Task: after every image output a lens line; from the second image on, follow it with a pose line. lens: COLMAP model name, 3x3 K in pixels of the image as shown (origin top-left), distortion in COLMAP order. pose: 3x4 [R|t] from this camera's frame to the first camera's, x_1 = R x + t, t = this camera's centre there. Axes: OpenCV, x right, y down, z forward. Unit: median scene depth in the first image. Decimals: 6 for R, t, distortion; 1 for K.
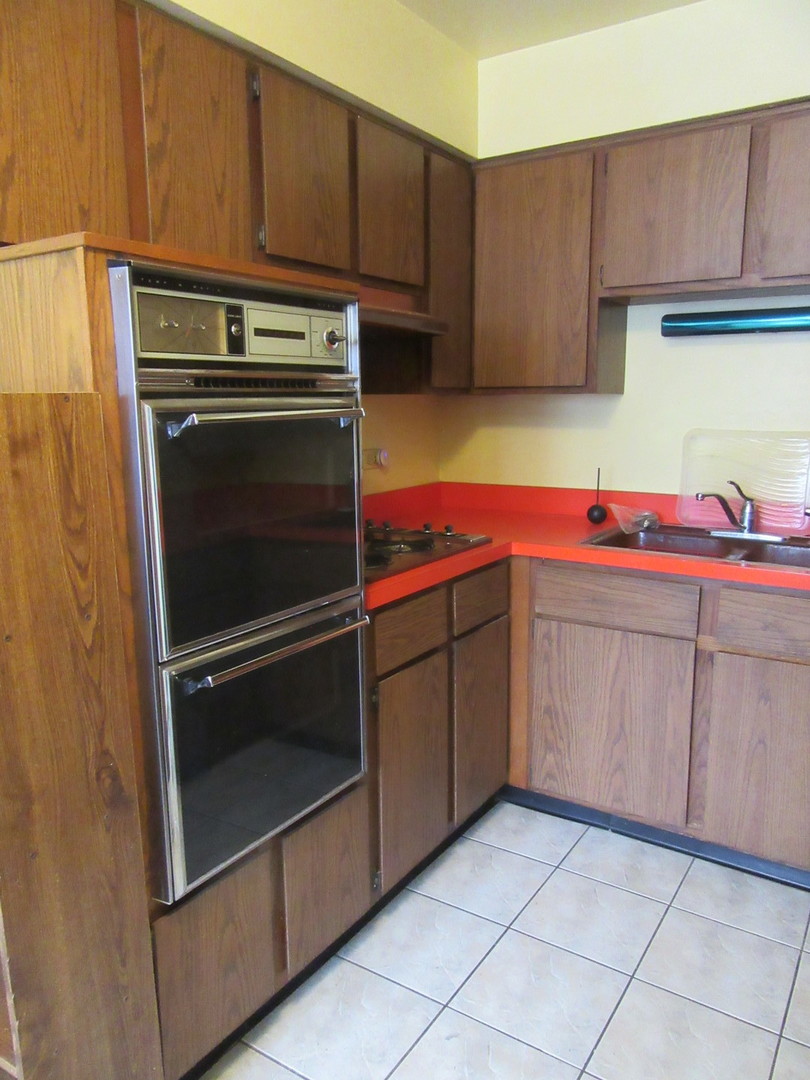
lens RADIAL K [[802.7, 0, 406.0], [0, 802.7, 542.7], [0, 0, 1]] dist [0.001332, -0.003667]
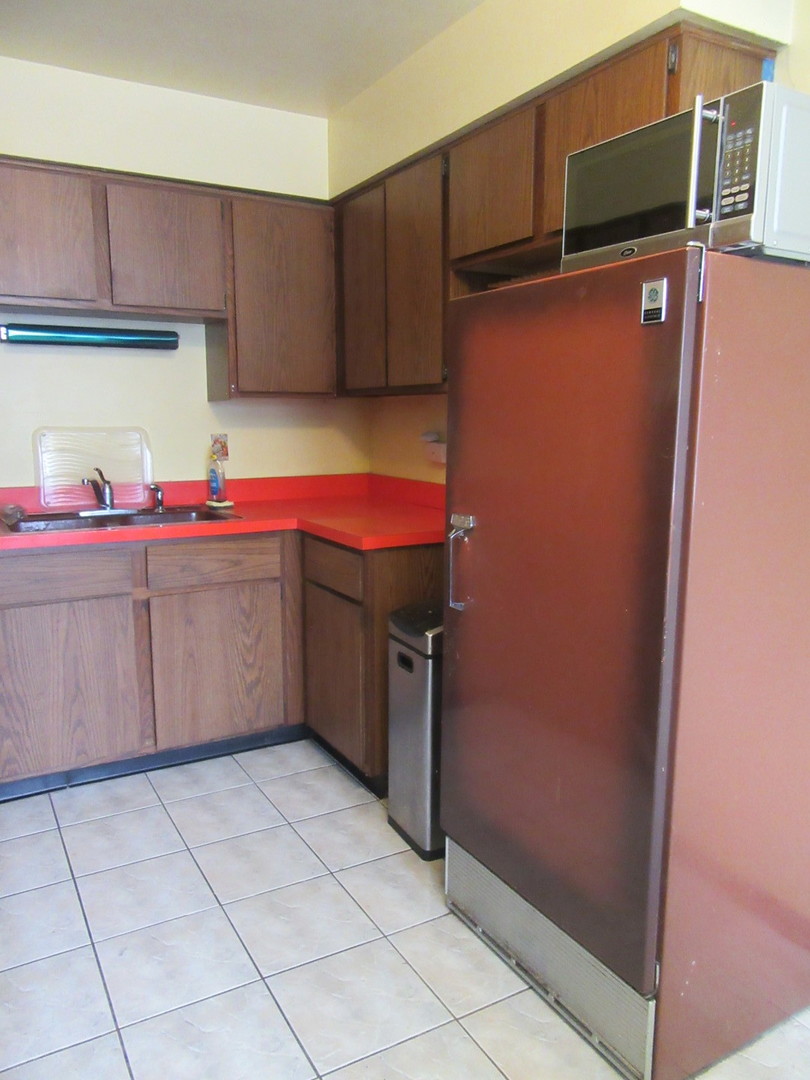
lens RADIAL K [[802.7, 0, 402.1], [0, 802.7, 540.0], [0, 0, 1]] dist [0.001332, -0.003667]
pose [[0.464598, -0.140972, 0.874228, -0.484496], [0.159683, 0.984400, 0.073876, 0.015288], [-0.871005, 0.105277, 0.479862, 0.035267]]
